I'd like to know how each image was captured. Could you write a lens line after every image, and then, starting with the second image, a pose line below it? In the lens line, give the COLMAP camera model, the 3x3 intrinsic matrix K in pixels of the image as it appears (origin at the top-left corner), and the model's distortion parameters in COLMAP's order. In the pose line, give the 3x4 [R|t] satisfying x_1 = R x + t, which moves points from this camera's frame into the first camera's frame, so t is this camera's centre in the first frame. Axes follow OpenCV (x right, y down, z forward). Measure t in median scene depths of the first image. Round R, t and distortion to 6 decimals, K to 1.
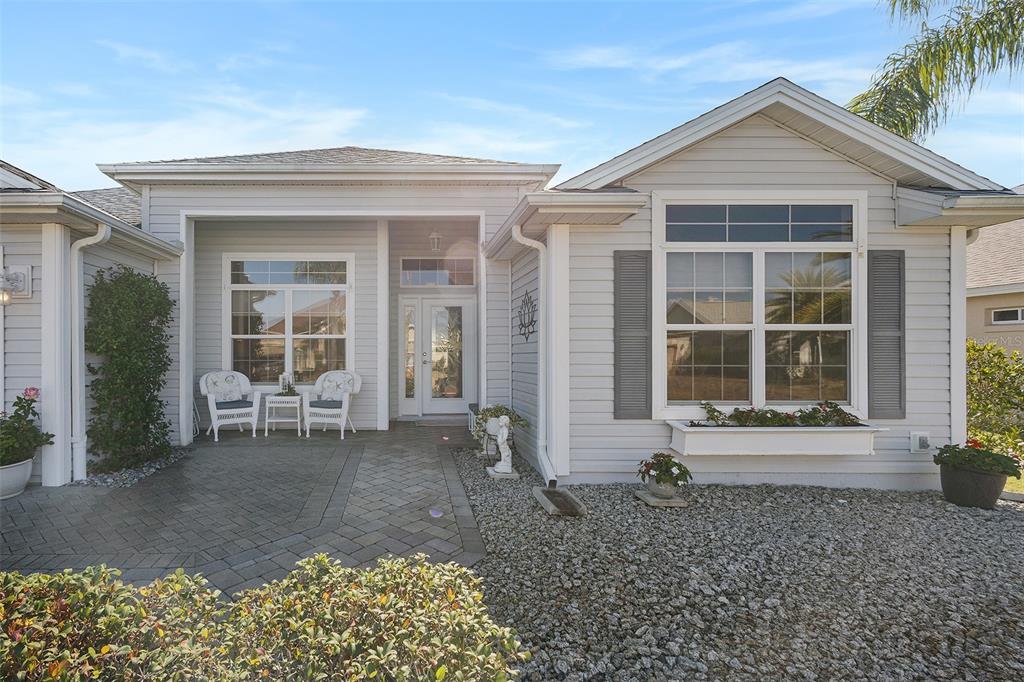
lens RADIAL K [[490.1, 0, 330.9], [0, 490.1, 340.1], [0, 0, 1]] dist [0.000612, 0.000215]
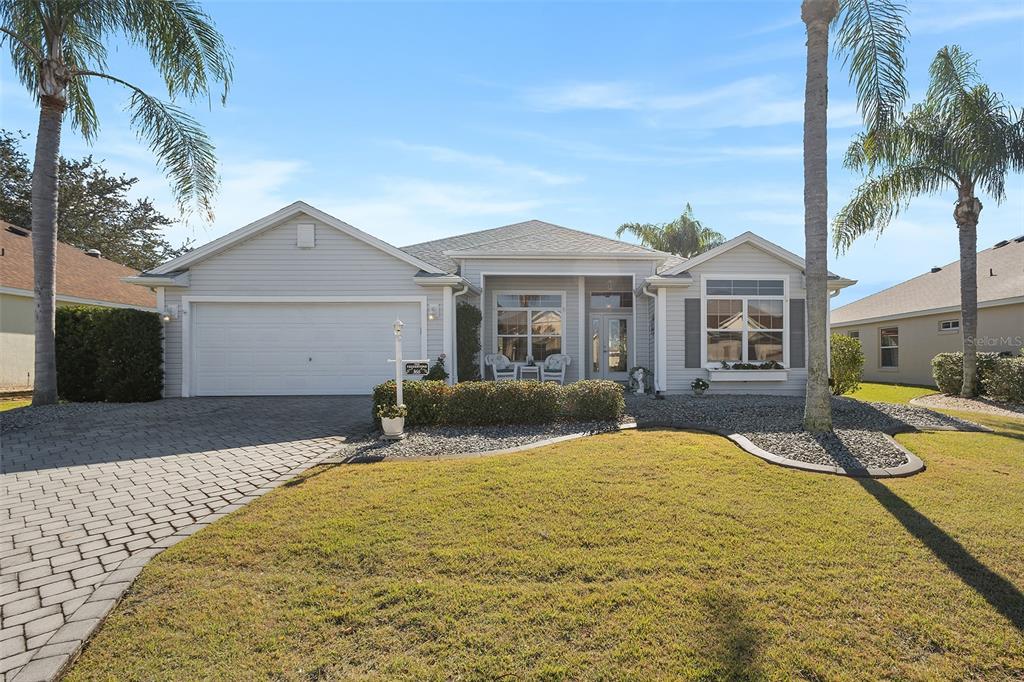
lens RADIAL K [[525.3, 0, 460.1], [0, 525.3, 341.3], [0, 0, 1]] dist [0.002218, 0.000407]
pose [[0.997525, 0.004022, -0.070193, -0.343625], [-0.005087, 0.999874, -0.015007, 0.072553], [0.070123, 0.015327, 0.997421, -1.639143]]
